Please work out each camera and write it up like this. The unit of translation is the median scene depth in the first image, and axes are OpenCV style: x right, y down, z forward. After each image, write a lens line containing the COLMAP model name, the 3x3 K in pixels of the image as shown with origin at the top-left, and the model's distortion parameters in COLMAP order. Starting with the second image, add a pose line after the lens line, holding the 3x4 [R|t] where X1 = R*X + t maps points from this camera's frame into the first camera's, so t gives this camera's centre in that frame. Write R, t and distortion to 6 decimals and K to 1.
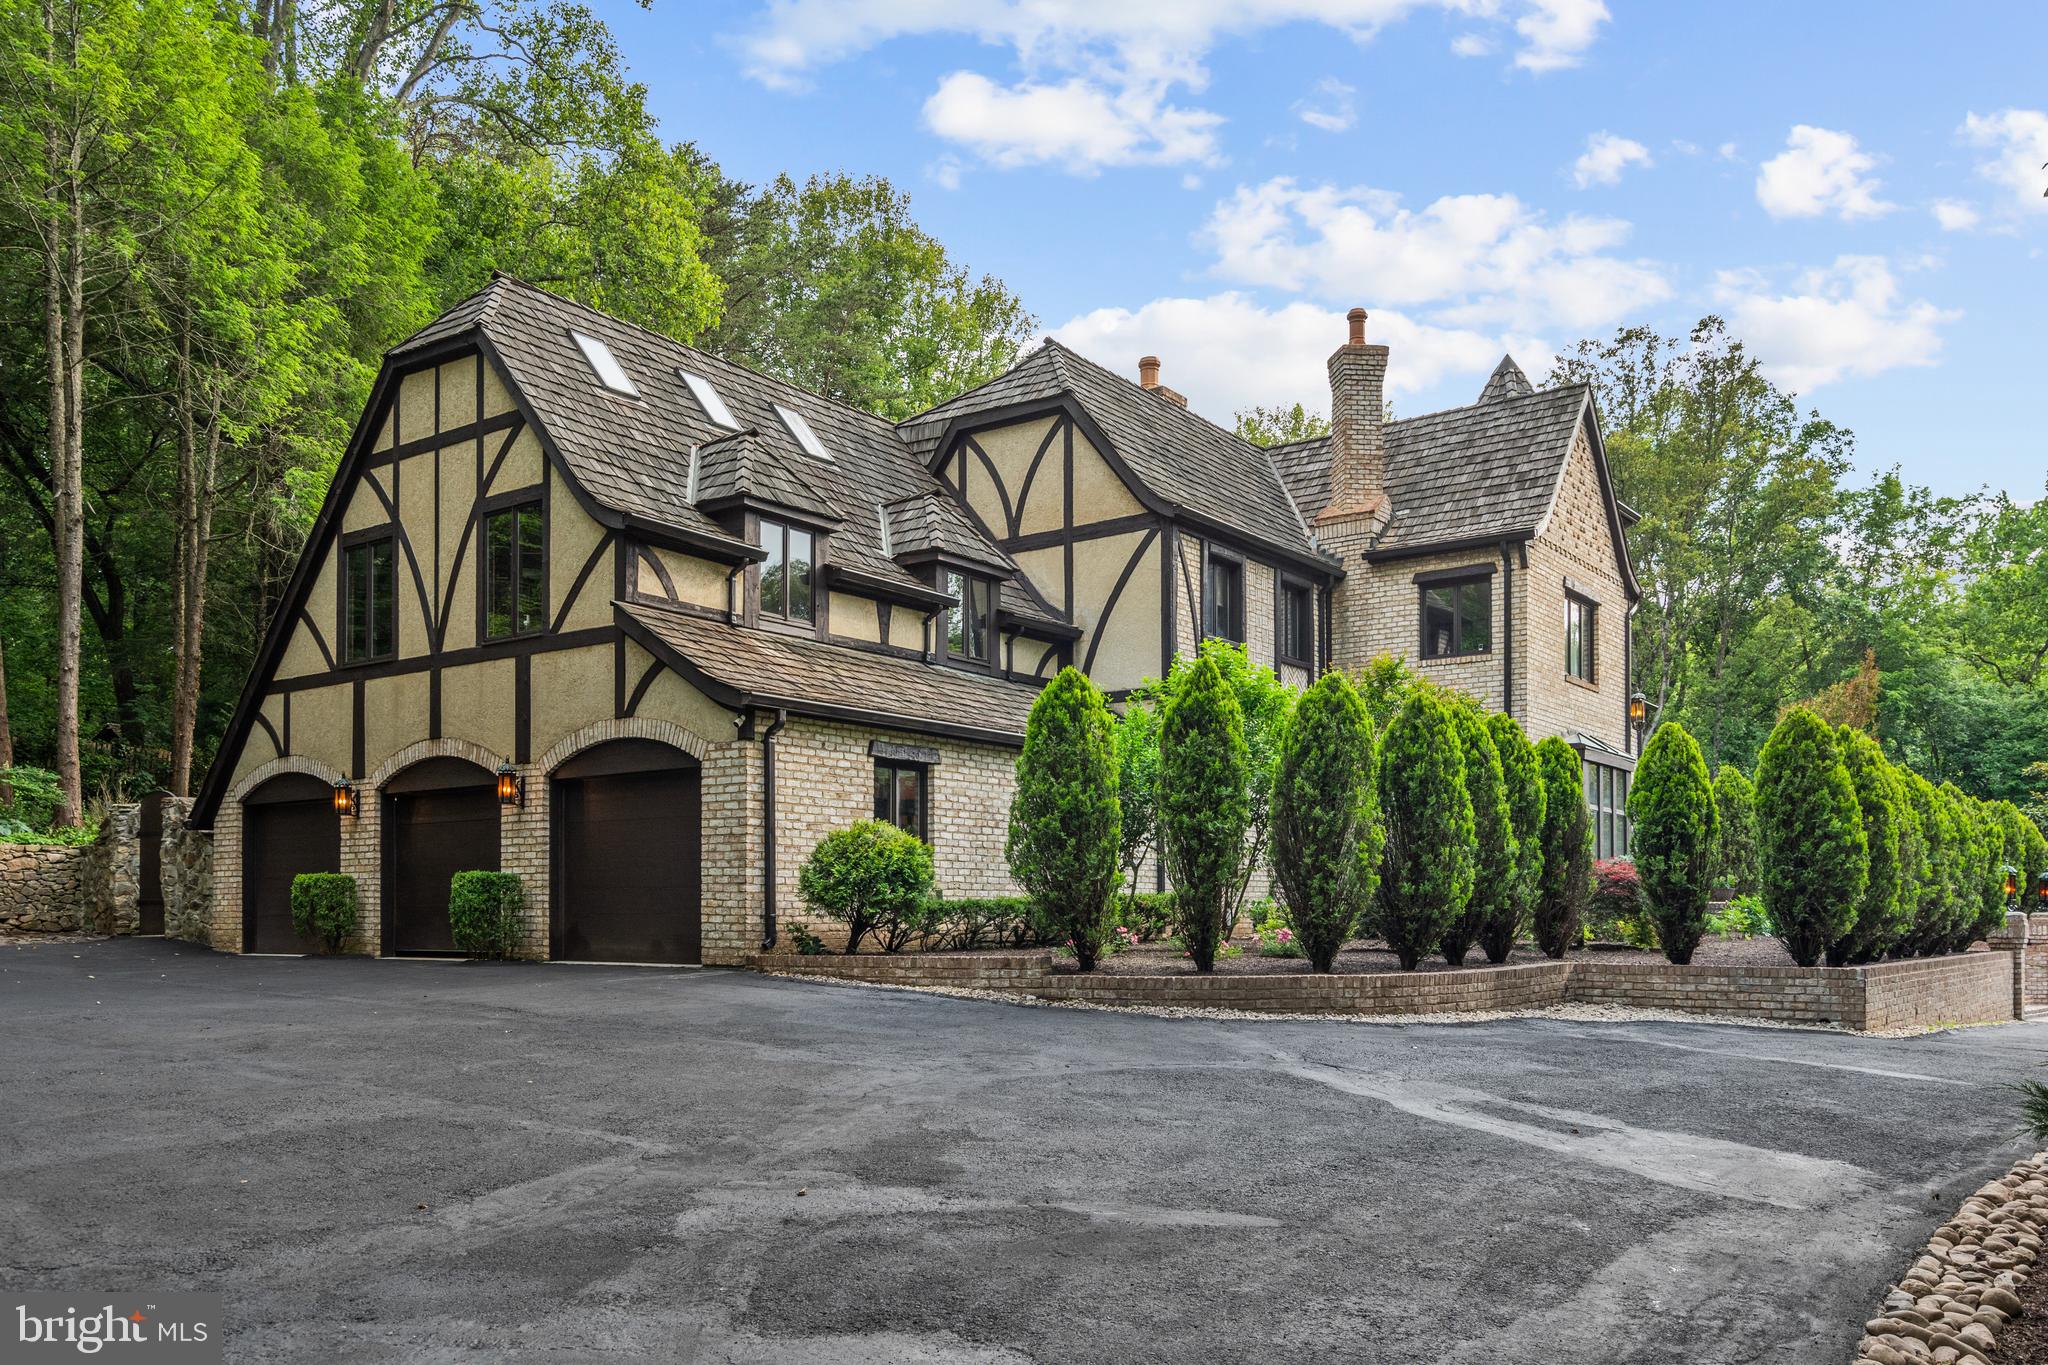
lens RADIAL K [[1612.7, 0, 874.6], [0, 1612.7, 884.6], [0, 0, 1]] dist [0.005346, 0.005344]
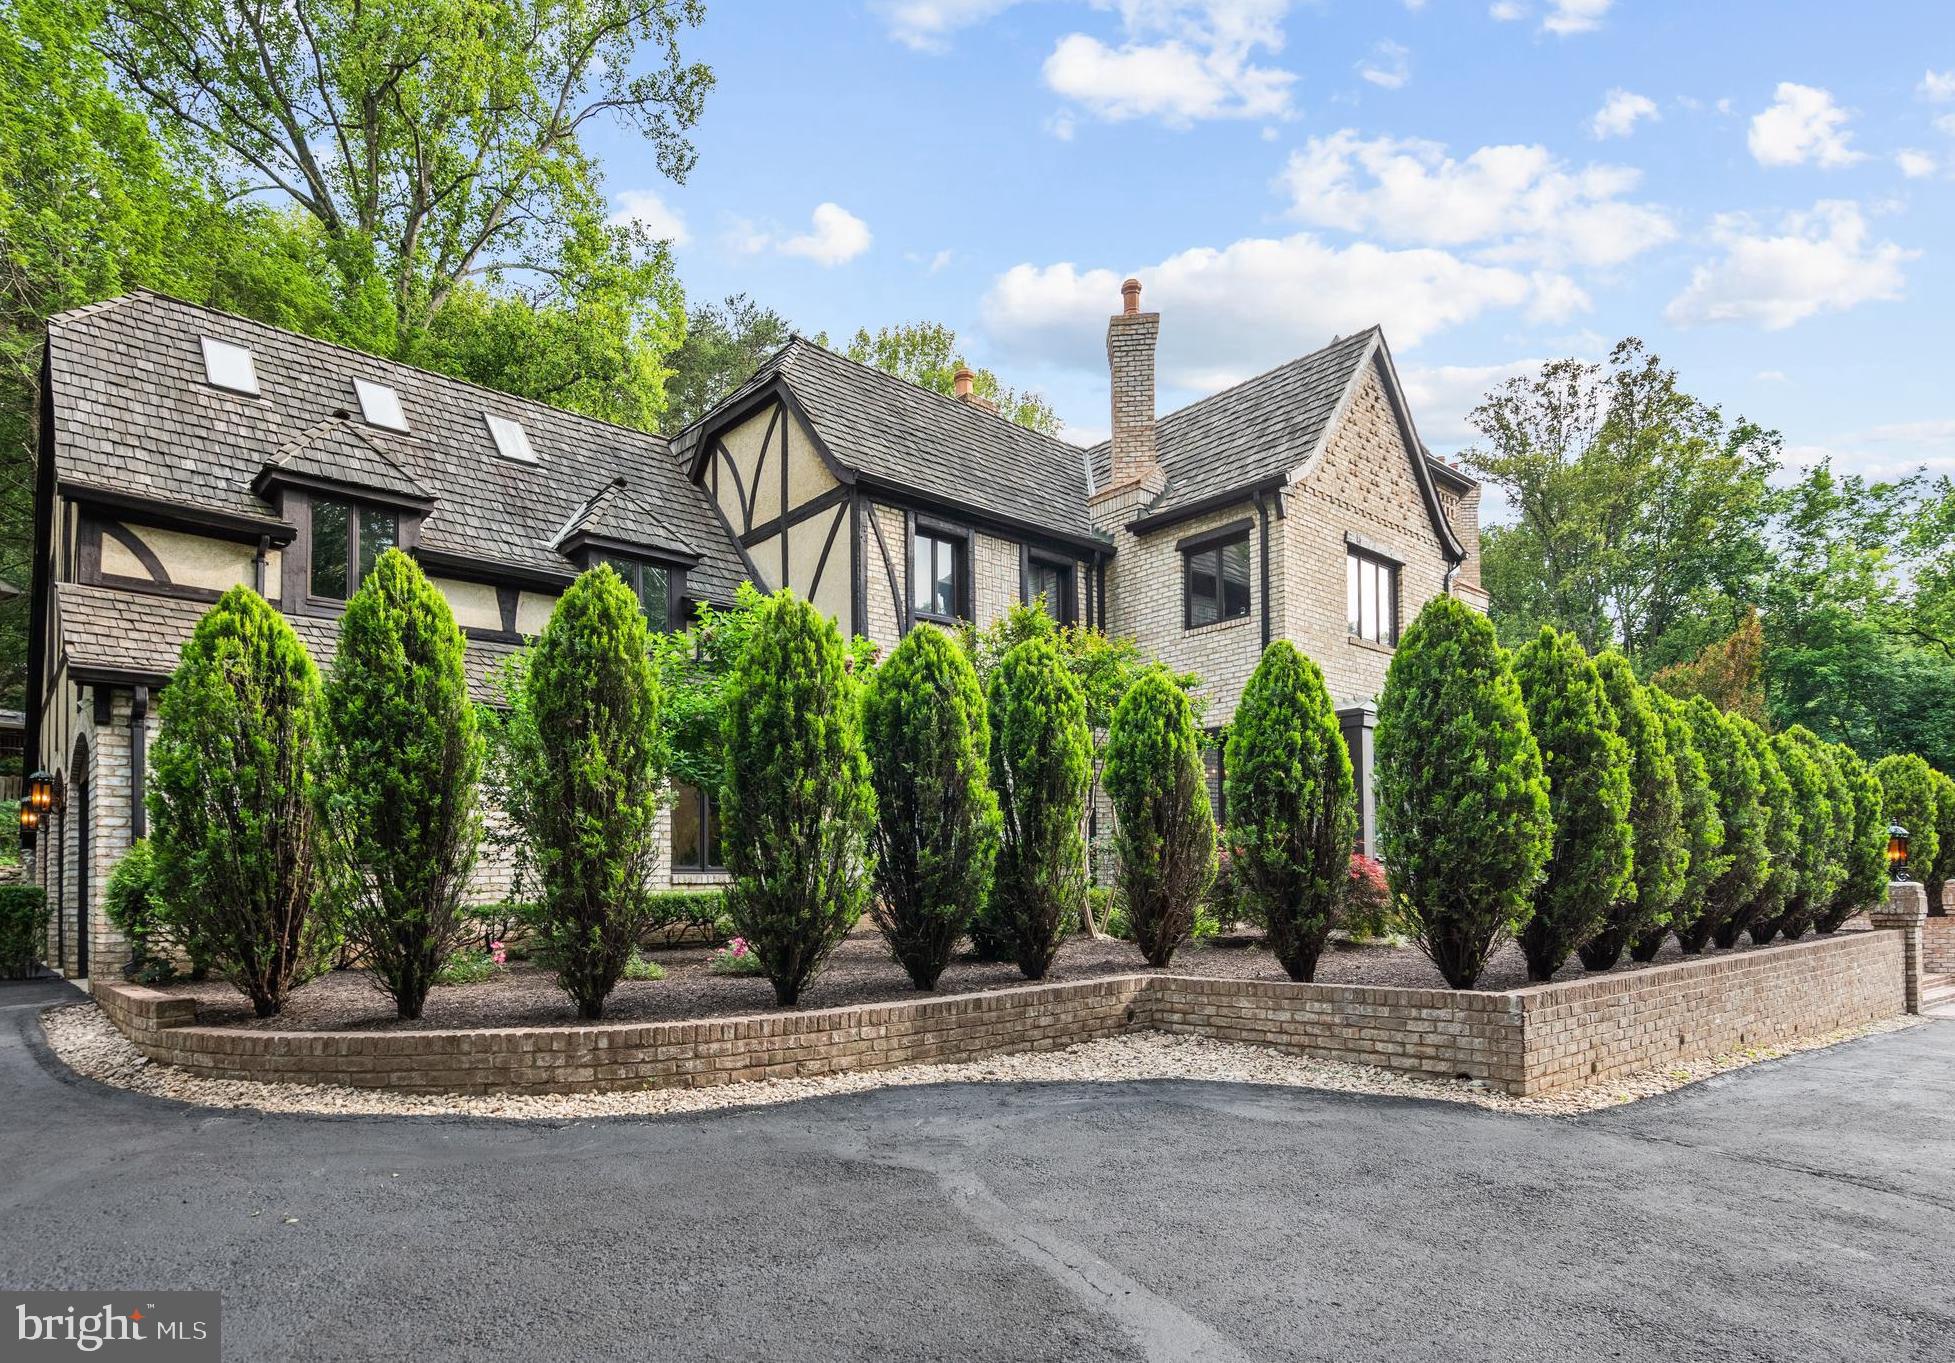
lens RADIAL K [[1051.7, 0, 935.3], [0, 1051.7, 875.1], [0, 0, 1]] dist [-0.001157, 0.004809]
pose [[0.983322, -0.025911, -0.180015, 0.348786], [0.026530, 0.999647, 0.001033, -0.000327], [0.179925, -0.005791, 0.983663, 0.423326]]
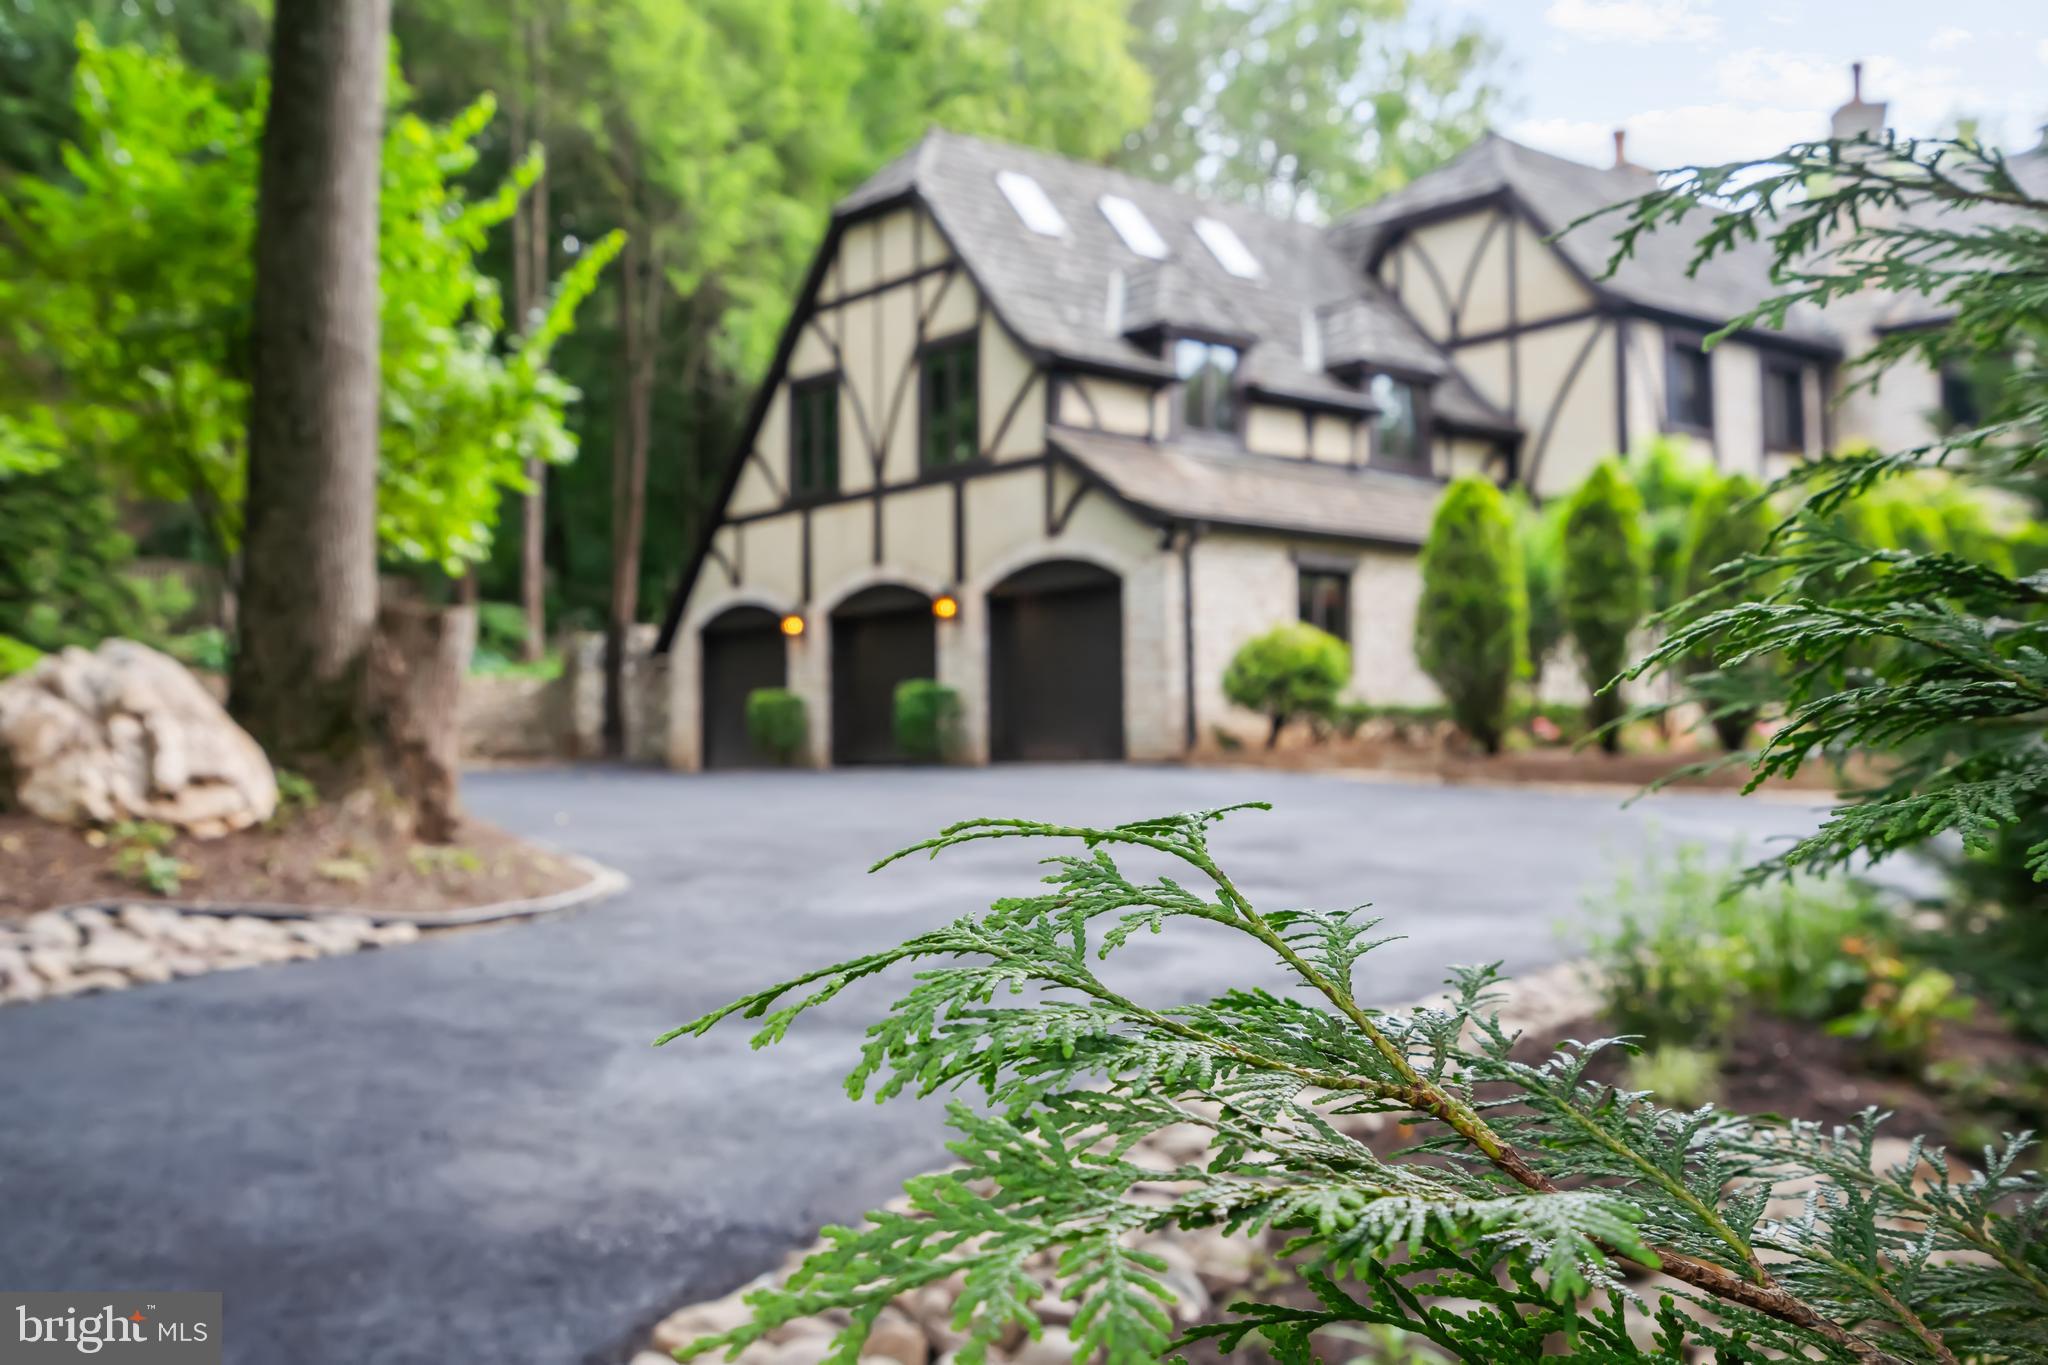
lens RADIAL K [[2046.9, 0, 834.4], [0, 2046.9, 689.6], [0, 0, 1]] dist [0.011578, 0.000000]
pose [[0.966730, -0.017339, -0.255210, 0.041715], [0.008886, 0.999374, -0.034239, 0.036243], [0.255644, 0.030832, 0.966279, -0.294462]]
